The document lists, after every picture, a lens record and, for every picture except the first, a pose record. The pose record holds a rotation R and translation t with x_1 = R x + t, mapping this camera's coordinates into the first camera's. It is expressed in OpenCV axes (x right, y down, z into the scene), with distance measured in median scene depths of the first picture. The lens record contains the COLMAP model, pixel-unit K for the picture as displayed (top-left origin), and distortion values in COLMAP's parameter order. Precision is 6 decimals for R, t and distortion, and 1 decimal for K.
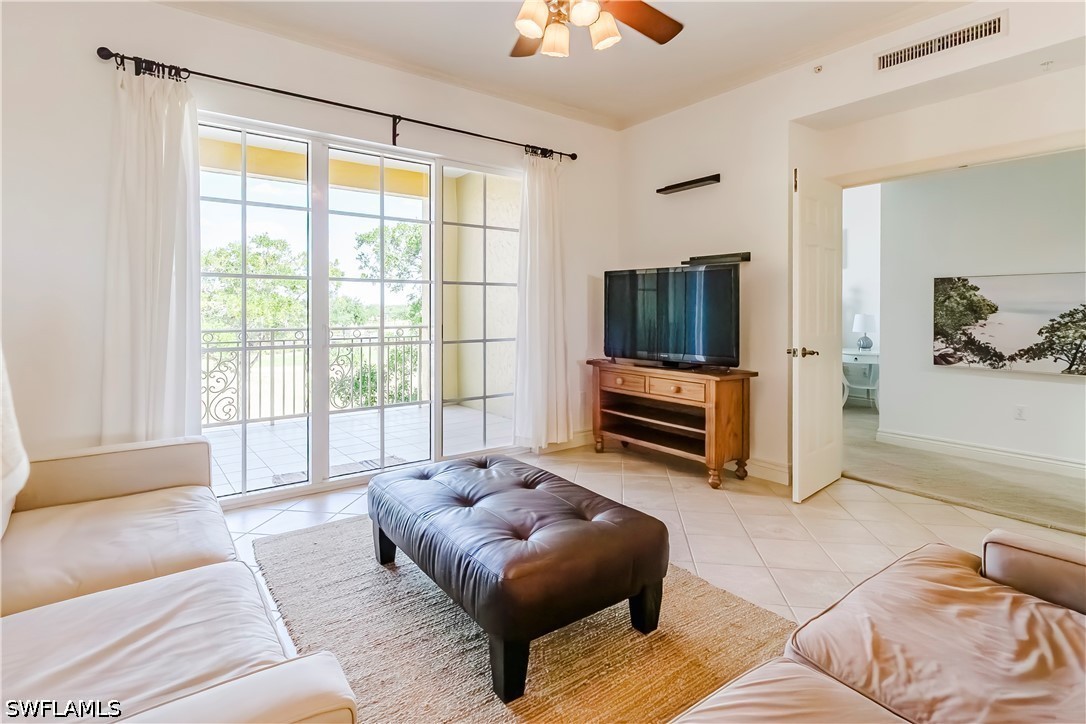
lens RADIAL K [[535.7, 0, 545.7], [0, 535.7, 312.5], [0, 0, 1]] dist [0.003334, 0.000447]
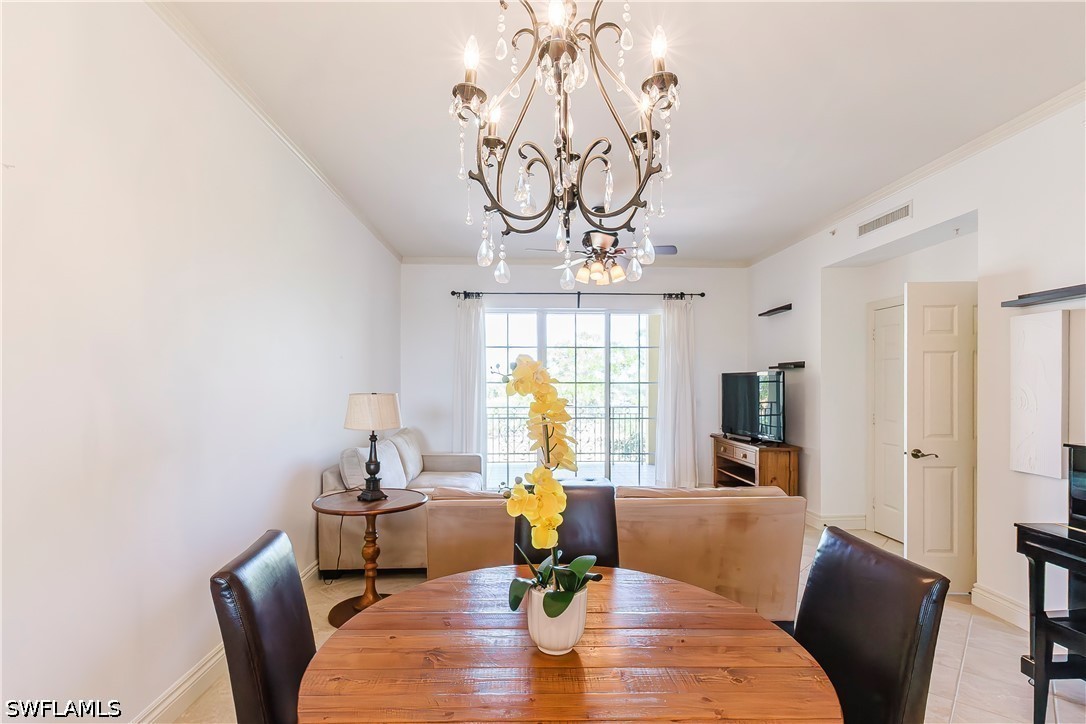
lens RADIAL K [[534.3, 0, 558.4], [0, 534.3, 385.7], [0, 0, 1]] dist [-0.002779, -0.000164]
pose [[0.831583, 0.002020, -0.555397, 0.583991], [-0.003478, 0.999993, -0.001570, -0.042349], [0.555390, 0.003237, 0.831584, -0.471631]]
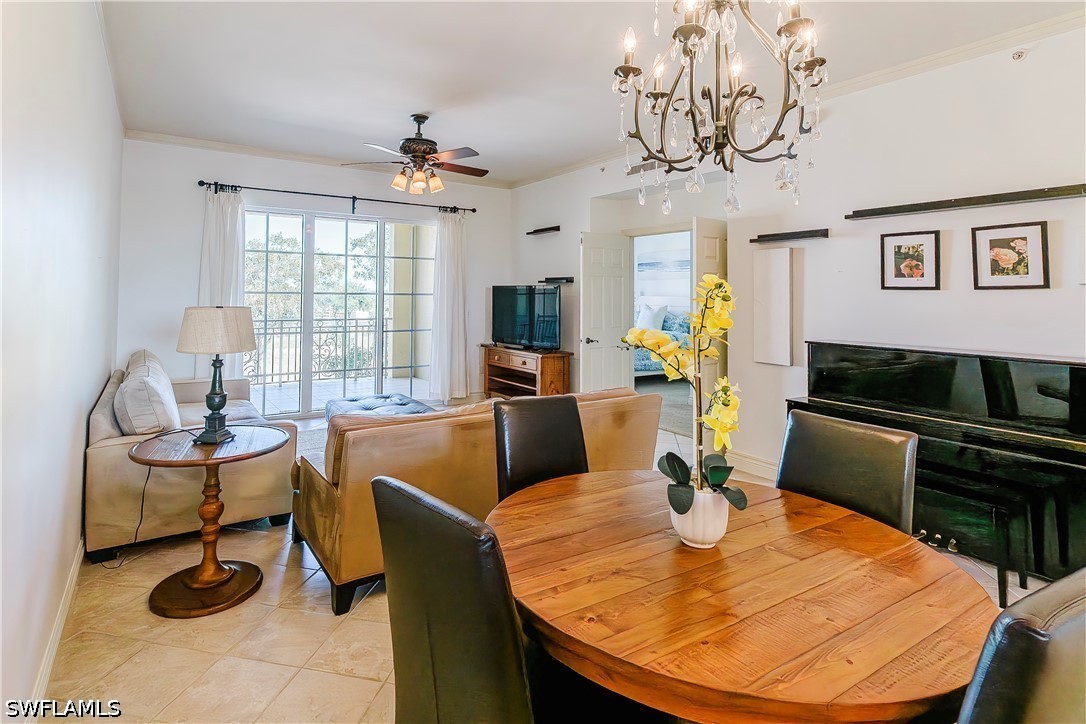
lens RADIAL K [[545.2, 0, 513.0], [0, 545.2, 282.5], [0, 0, 1]] dist [0.003990, 0.000628]
pose [[0.997155, 0.006534, -0.075093, 0.306381], [-0.008732, 0.999542, -0.028979, -0.045475], [0.074869, 0.029553, 0.996755, -0.584416]]
